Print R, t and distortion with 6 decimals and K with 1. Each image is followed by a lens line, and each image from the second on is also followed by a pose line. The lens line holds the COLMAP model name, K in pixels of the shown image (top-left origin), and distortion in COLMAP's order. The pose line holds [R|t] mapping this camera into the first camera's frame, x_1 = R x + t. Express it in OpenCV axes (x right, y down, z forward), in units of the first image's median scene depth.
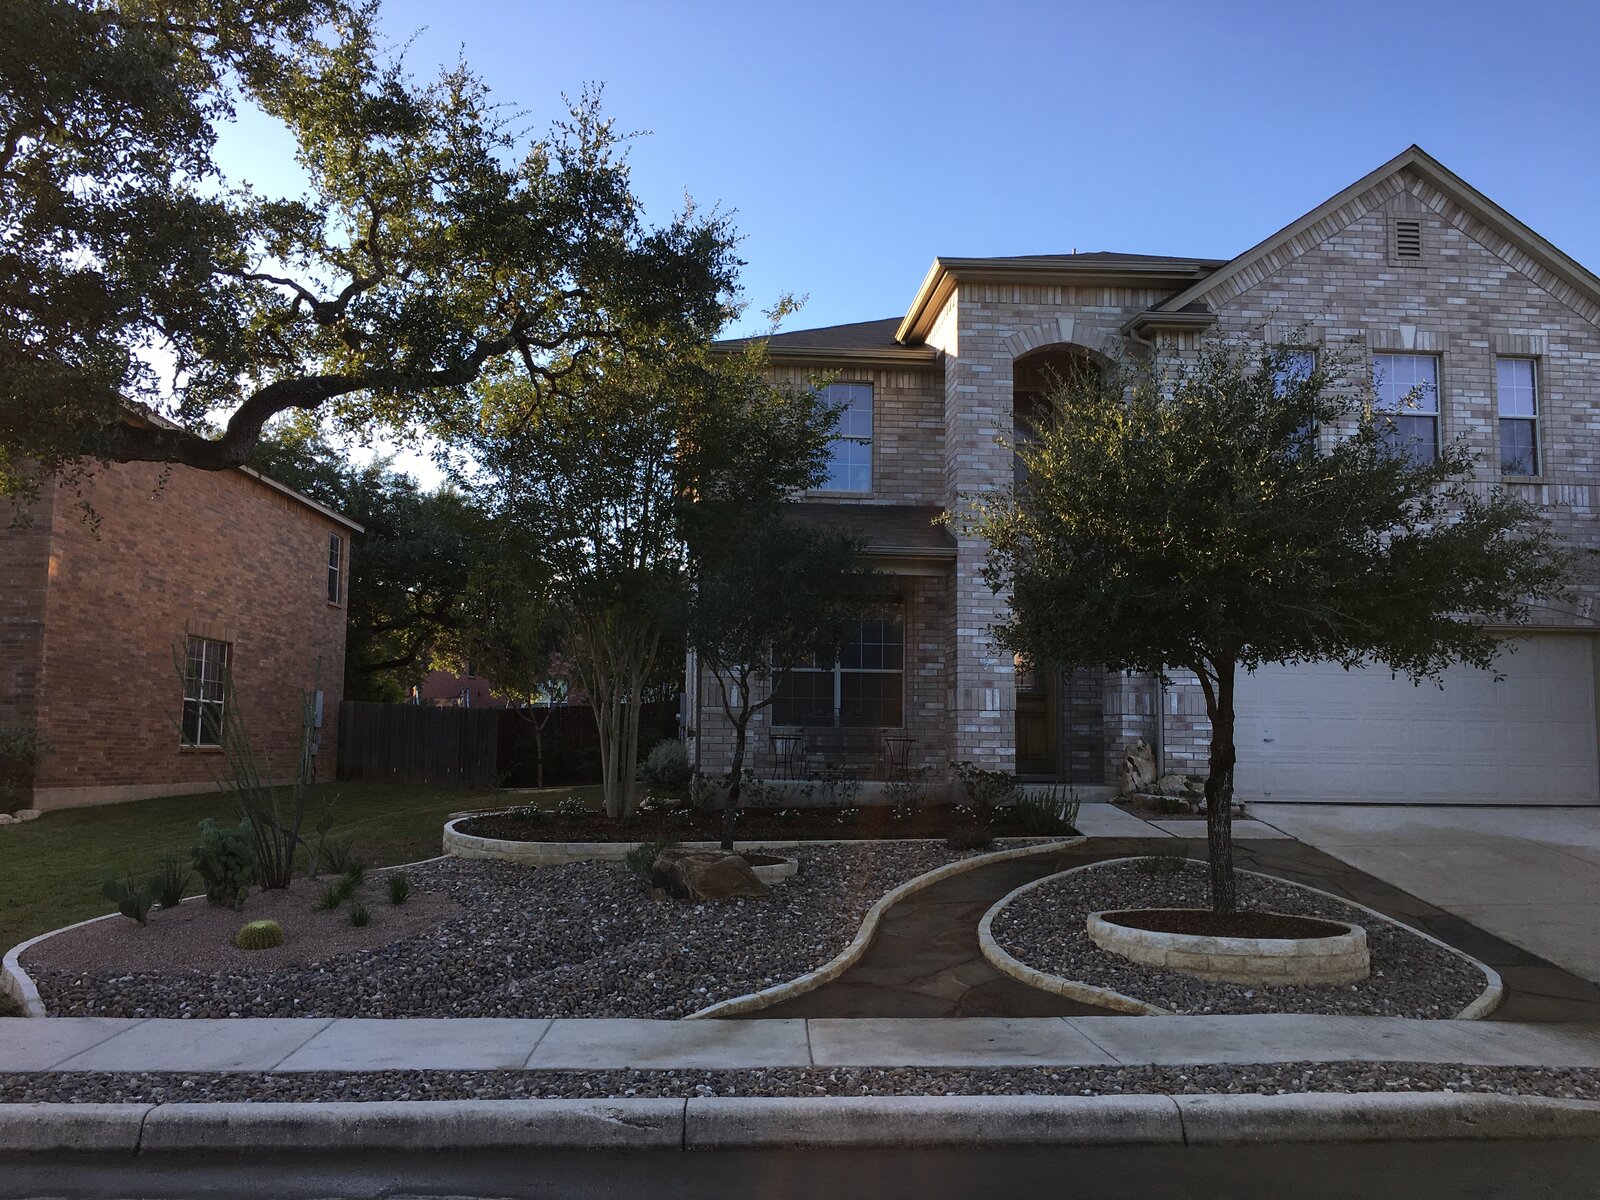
lens RADIAL K [[1352.6, 0, 800.8], [0, 1352.6, 611.4], [0, 0, 1]] dist [0.079551, -0.102611]
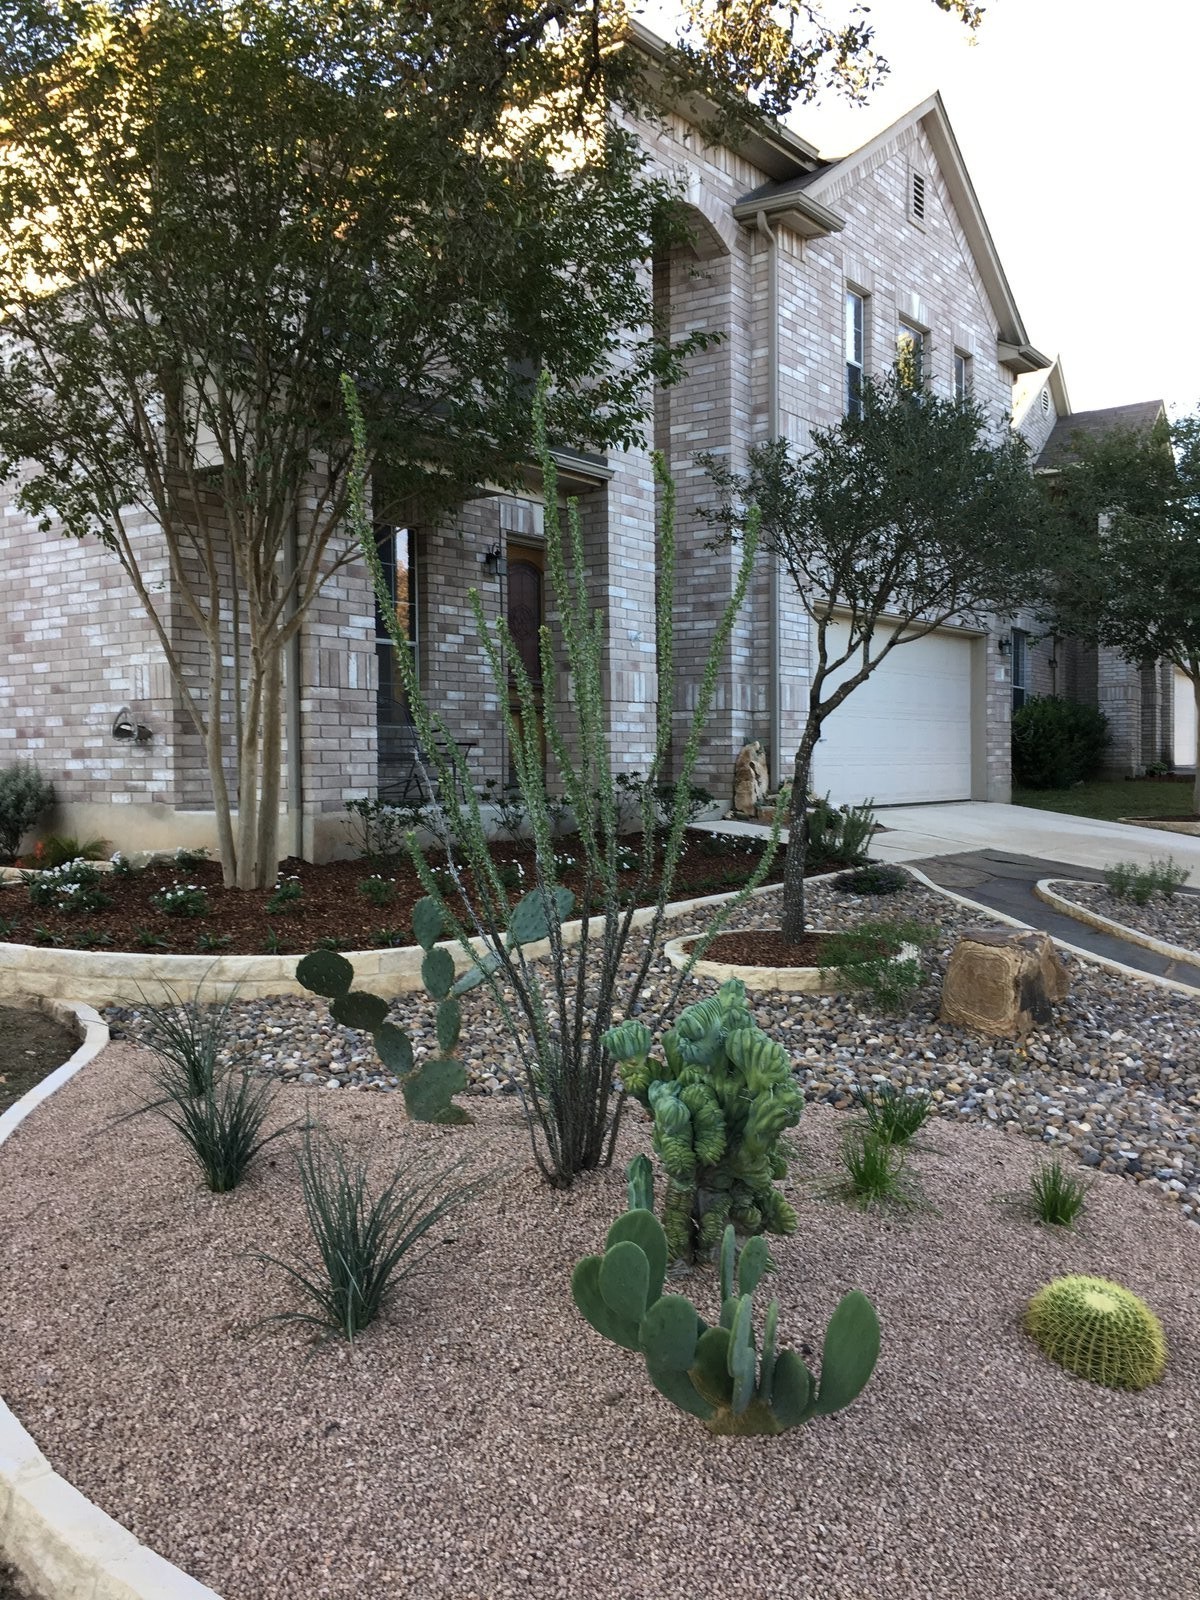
lens RADIAL K [[1368.5, 0, 592.1], [0, 1368.5, 791.1], [0, 0, 1]] dist [0.087258, -0.130541]
pose [[0.674518, -0.030417, 0.737632, -0.413281], [-0.061934, 0.993297, 0.097594, 0.049196], [-0.735656, -0.111514, 0.668113, 0.509887]]
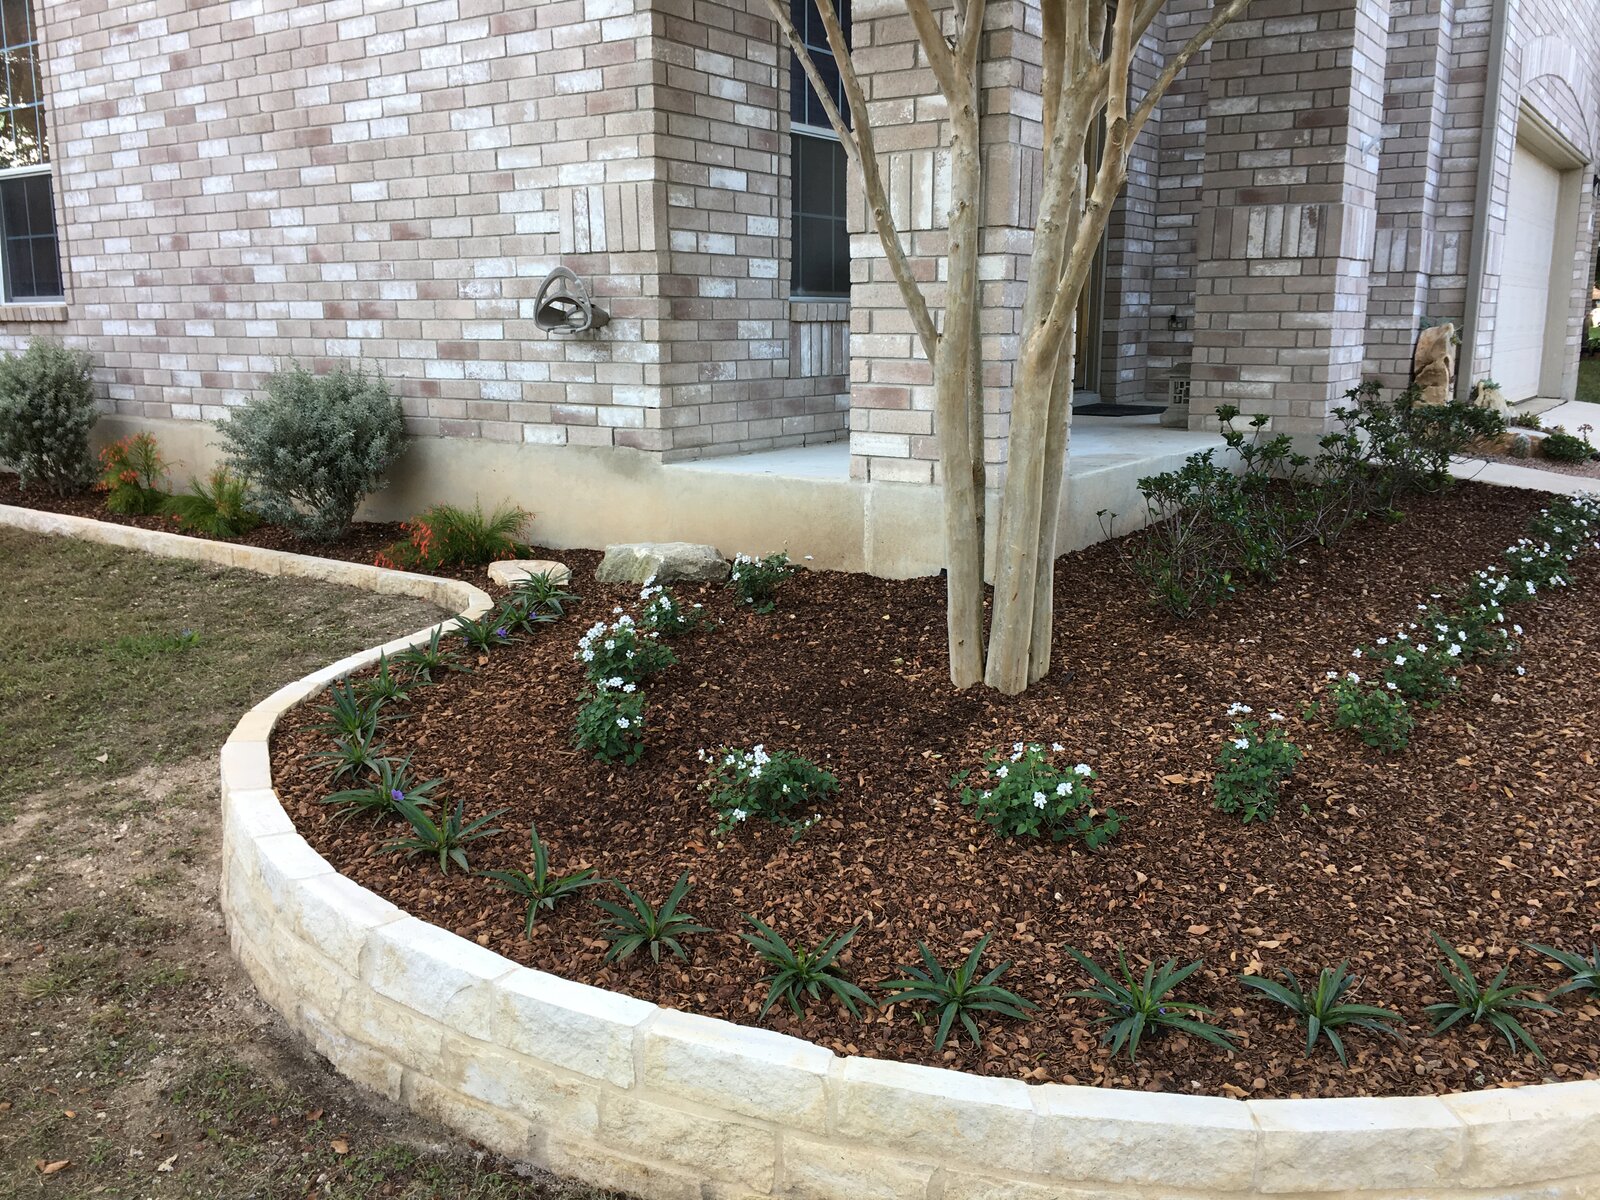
lens RADIAL K [[1364.0, 0, 796.7], [0, 1364.0, 601.7], [0, 0, 1]] dist [0.082820, -0.123998]
pose [[0.644281, -0.164967, 0.746785, -0.318528], [-0.071766, 0.959110, 0.273785, 0.068454], [-0.761414, -0.229988, 0.606098, 0.826603]]
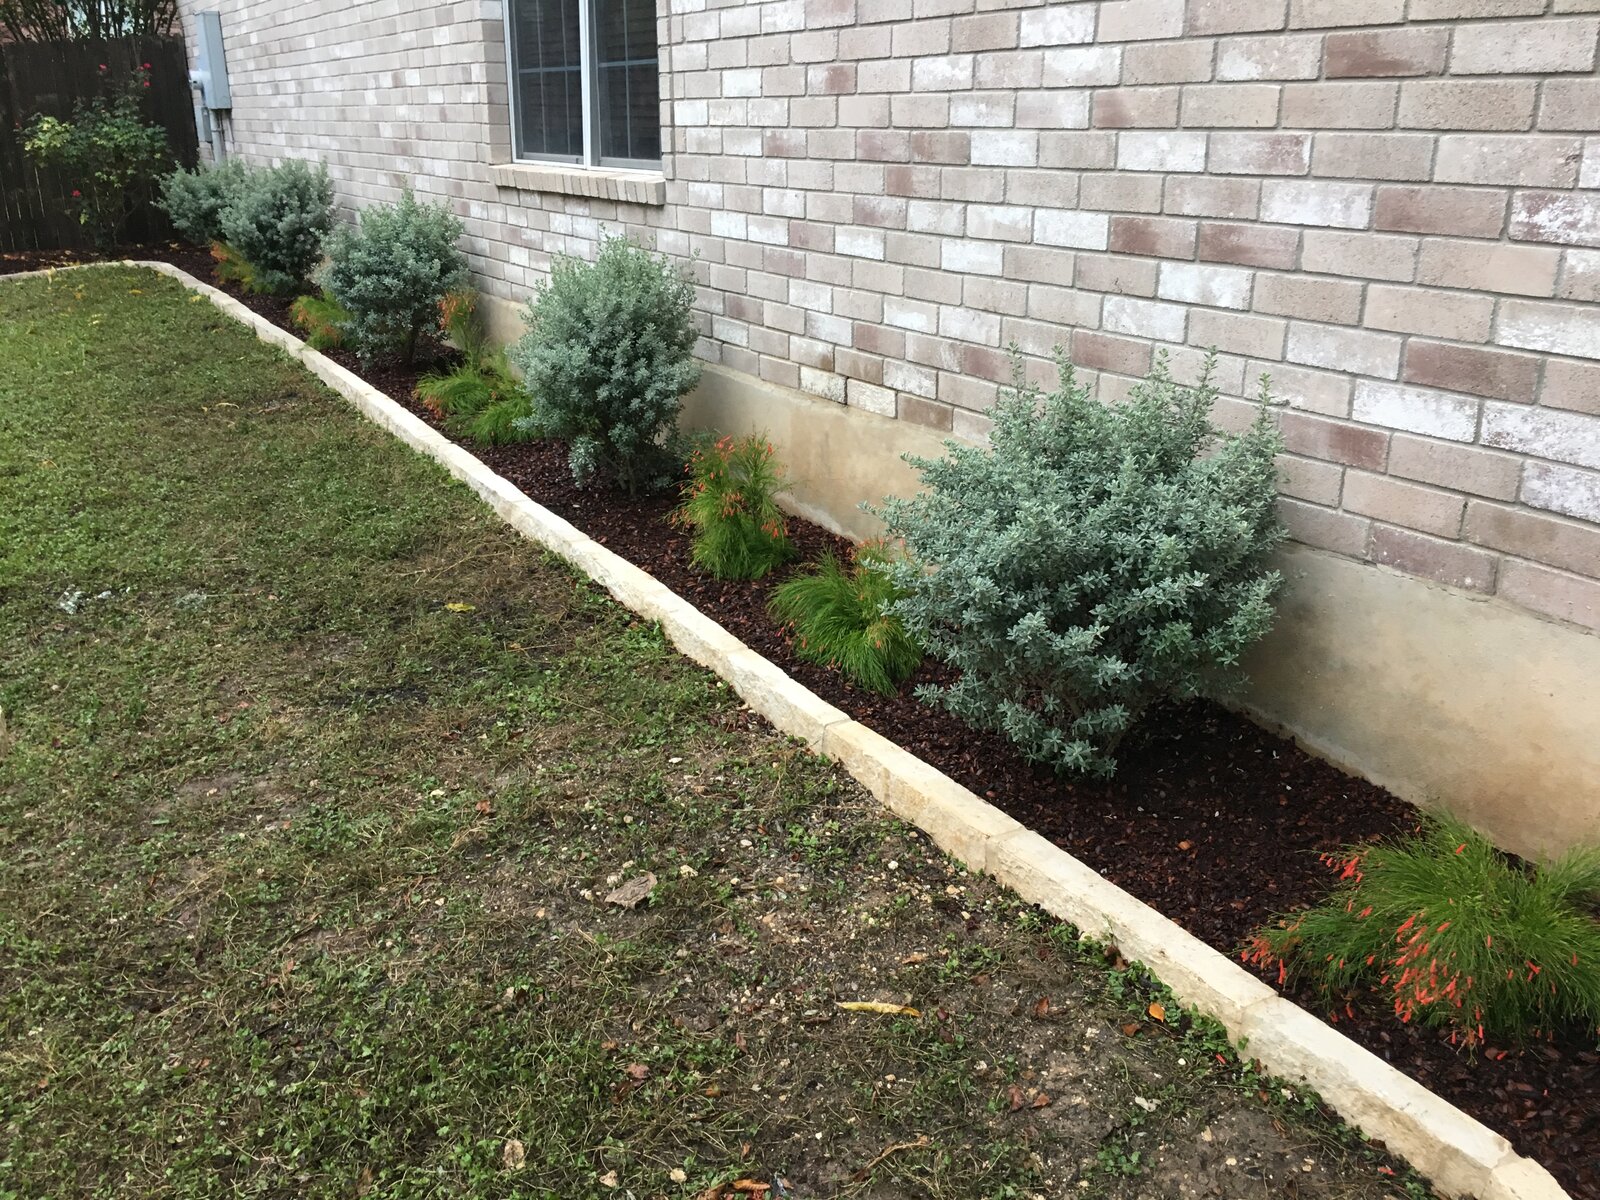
lens RADIAL K [[1368.5, 0, 796.5], [0, 1368.5, 606.3], [0, 0, 1]] dist [0.087258, -0.130541]
pose [[0.903338, -0.152010, 0.401090, -0.215149], [-0.036806, 0.904177, 0.425569, 0.074196], [-0.427347, -0.399195, 0.811183, 1.040518]]
